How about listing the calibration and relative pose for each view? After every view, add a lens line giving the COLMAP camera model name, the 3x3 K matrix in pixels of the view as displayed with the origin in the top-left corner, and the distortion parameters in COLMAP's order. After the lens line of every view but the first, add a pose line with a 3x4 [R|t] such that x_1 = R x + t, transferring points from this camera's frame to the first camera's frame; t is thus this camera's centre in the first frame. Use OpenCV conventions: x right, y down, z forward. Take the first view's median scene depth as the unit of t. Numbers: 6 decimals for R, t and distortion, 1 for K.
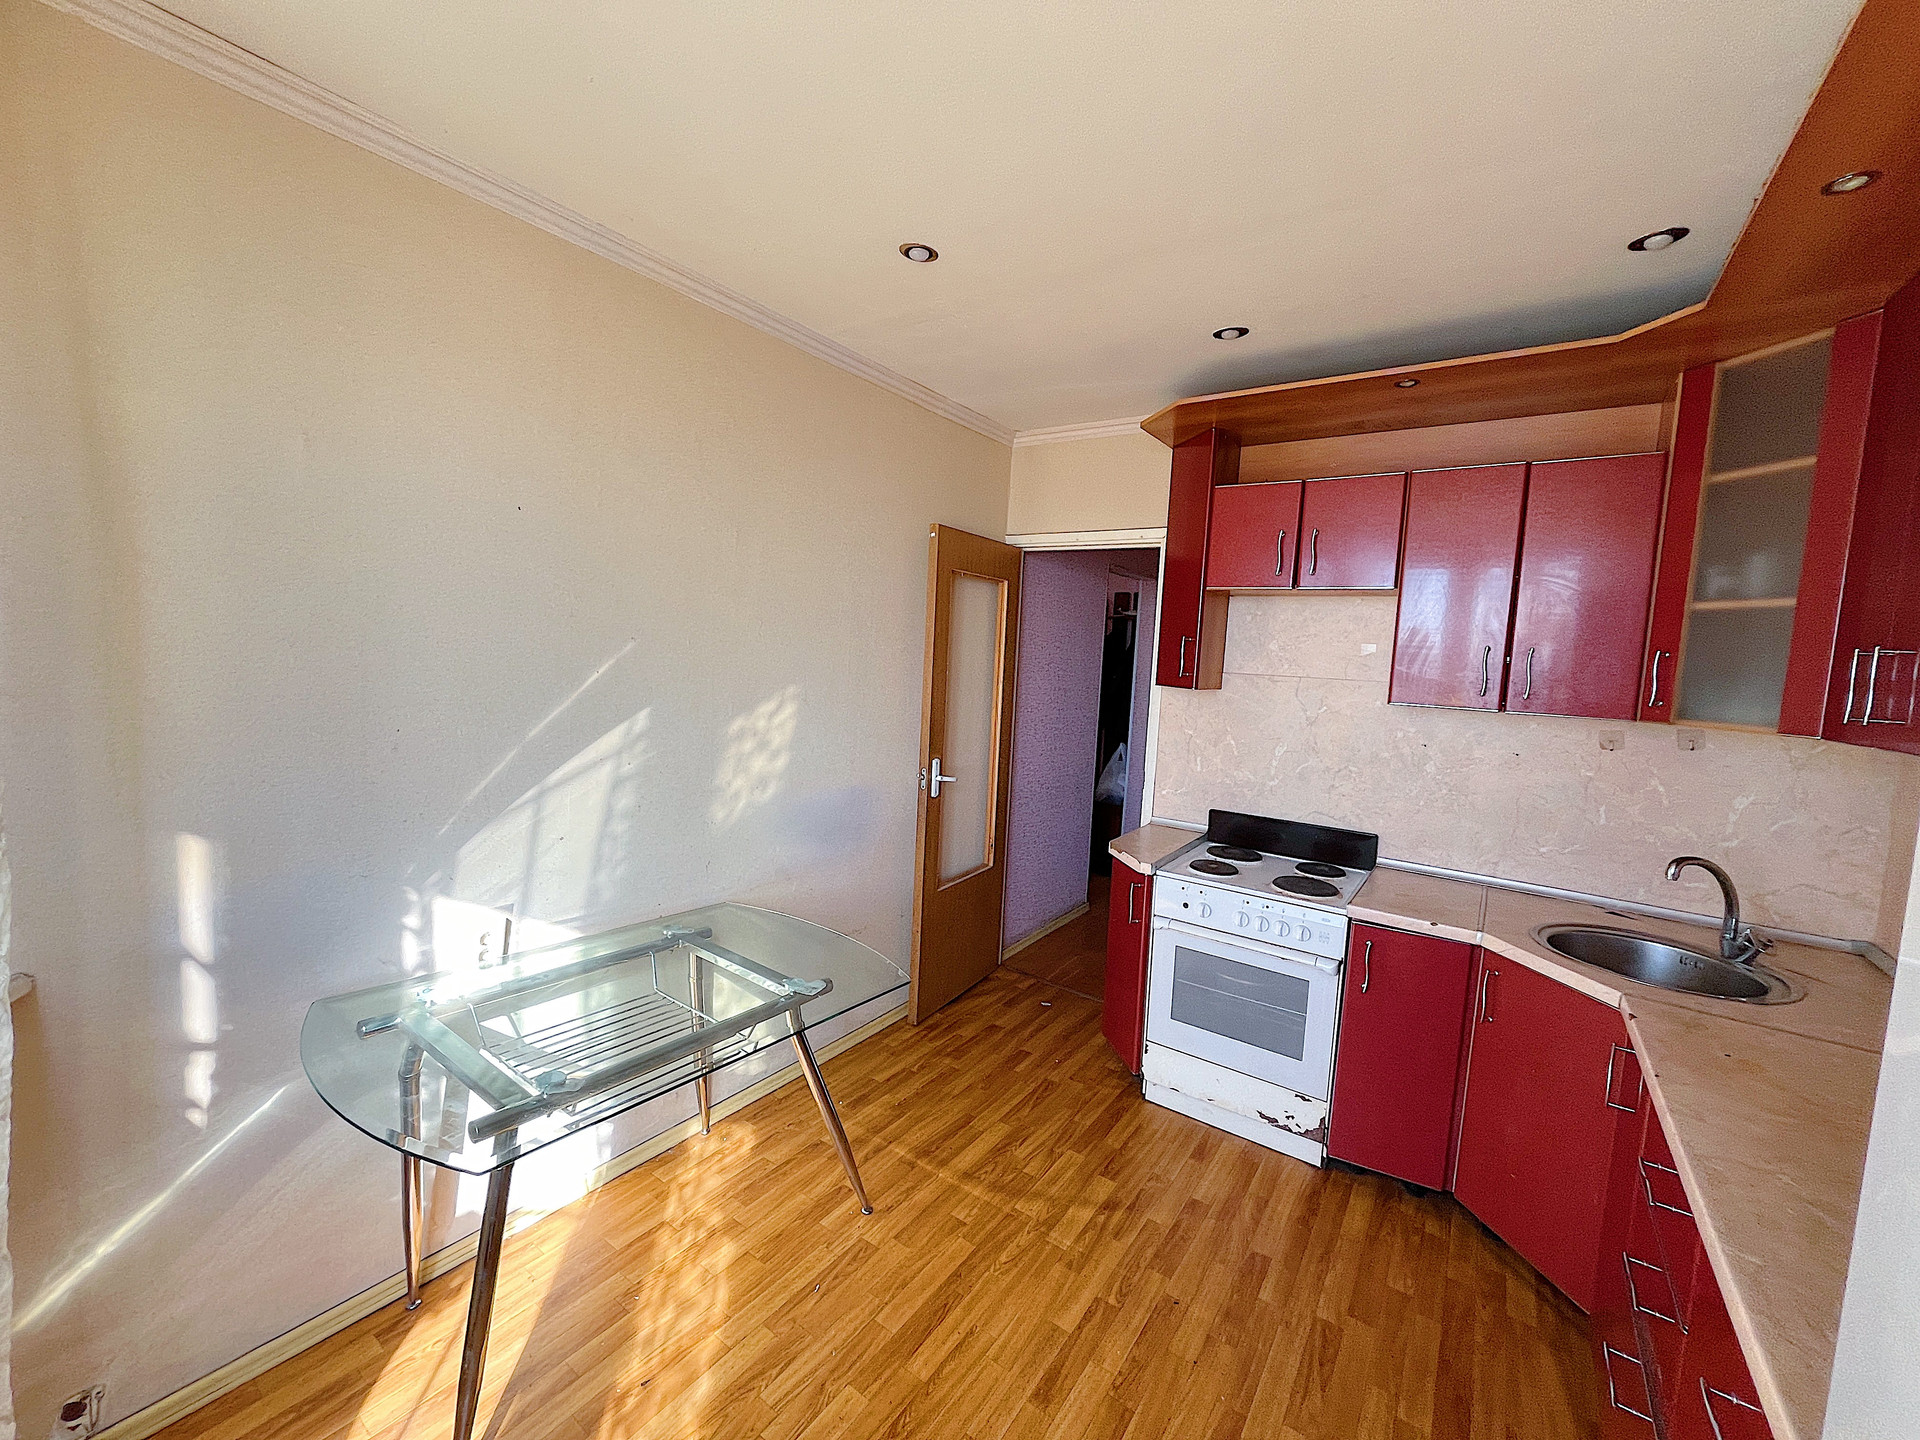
lens RADIAL K [[774.2, 0, 957.7], [0, 774.2, 718.7], [0, 0, 1]] dist [-0.001117, 0.000192]
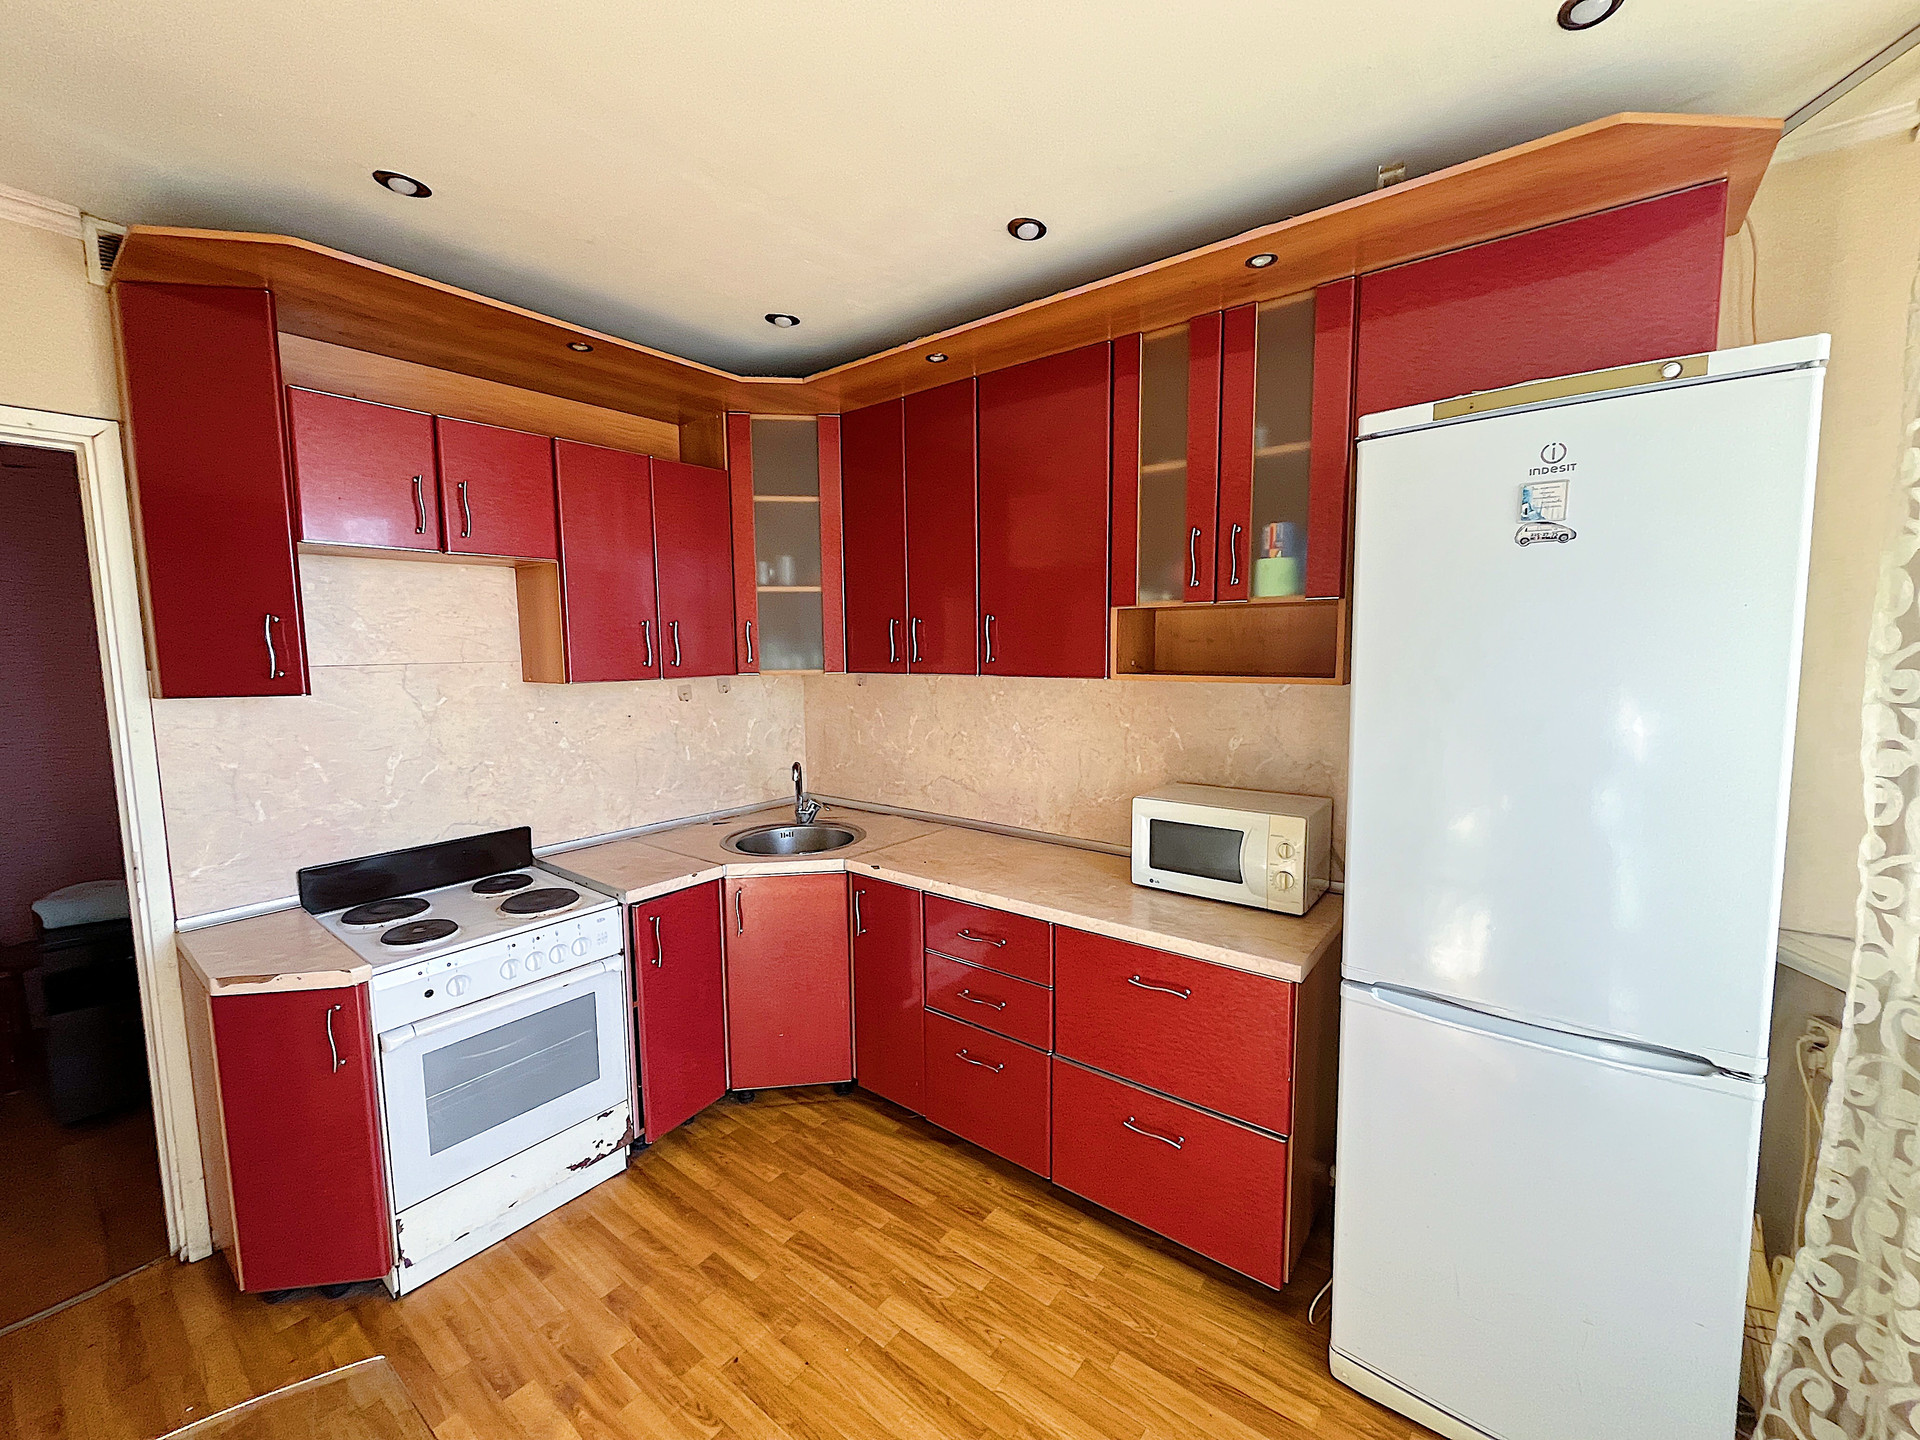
lens RADIAL K [[774.2, 0, 957.8], [0, 774.2, 719.8], [0, 0, 1]] dist [-0.001117, 0.000192]
pose [[0.044477, -0.152148, 0.987357, -0.418844], [0.101006, 0.983955, 0.147073, -0.075994], [-0.993891, 0.093187, 0.059131, 0.534964]]
